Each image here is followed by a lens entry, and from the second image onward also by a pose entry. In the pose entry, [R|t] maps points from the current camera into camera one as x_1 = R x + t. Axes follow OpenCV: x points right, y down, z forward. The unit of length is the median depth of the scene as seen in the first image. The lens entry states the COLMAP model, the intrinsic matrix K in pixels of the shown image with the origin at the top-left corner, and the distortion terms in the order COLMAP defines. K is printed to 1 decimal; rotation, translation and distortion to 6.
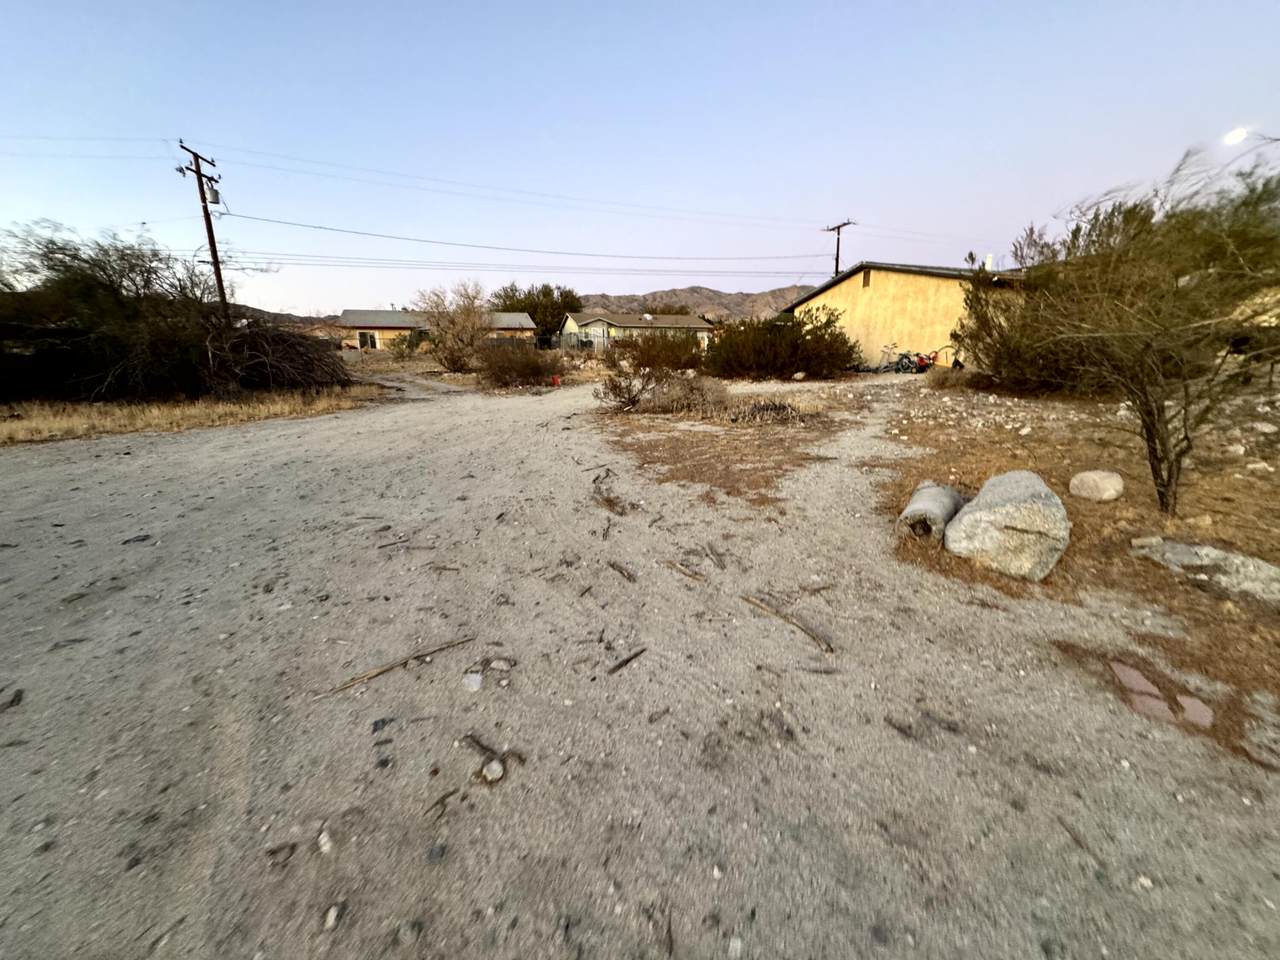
lens RADIAL K [[510.3, 0, 641.7], [0, 510.3, 475.6], [0, 0, 1]] dist [-0.003729, 0.000703]
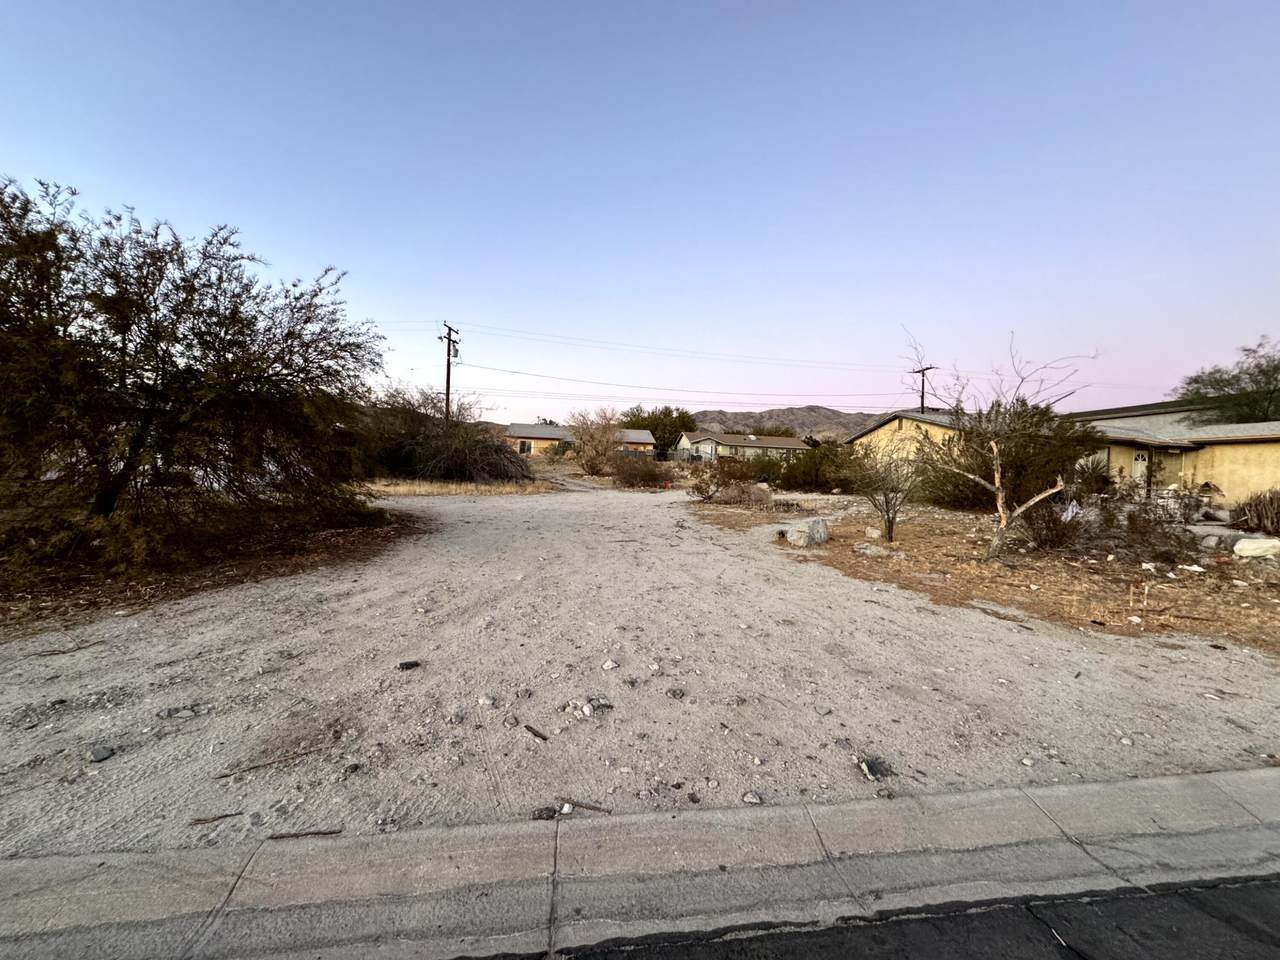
lens RADIAL K [[510.3, 0, 627.9], [0, 510.3, 477.3], [0, 0, 1]] dist [-0.003729, 0.000703]
pose [[0.968525, 0.057037, -0.242292, 0.153195], [-0.106173, 0.975065, -0.194875, 0.180467], [0.225136, 0.214466, 0.950431, -0.839622]]
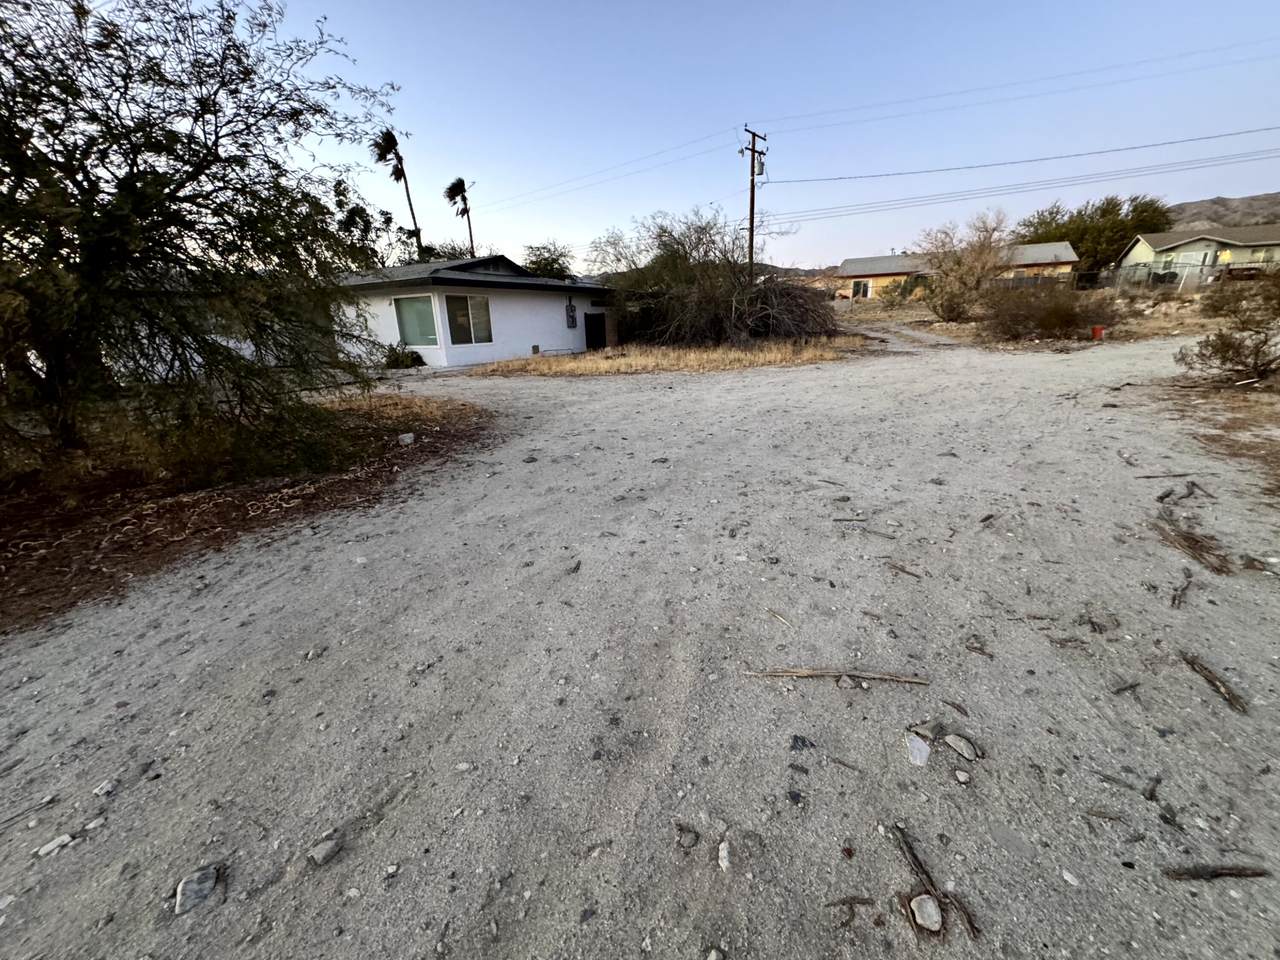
lens RADIAL K [[510.3, 0, 638.8], [0, 510.3, 478.9], [0, 0, 1]] dist [-0.003729, 0.000703]
pose [[0.646980, 0.218230, -0.730611, -0.033314], [-0.144134, 0.975897, 0.163860, -0.014304], [0.748760, -0.000708, 0.662841, 0.046150]]
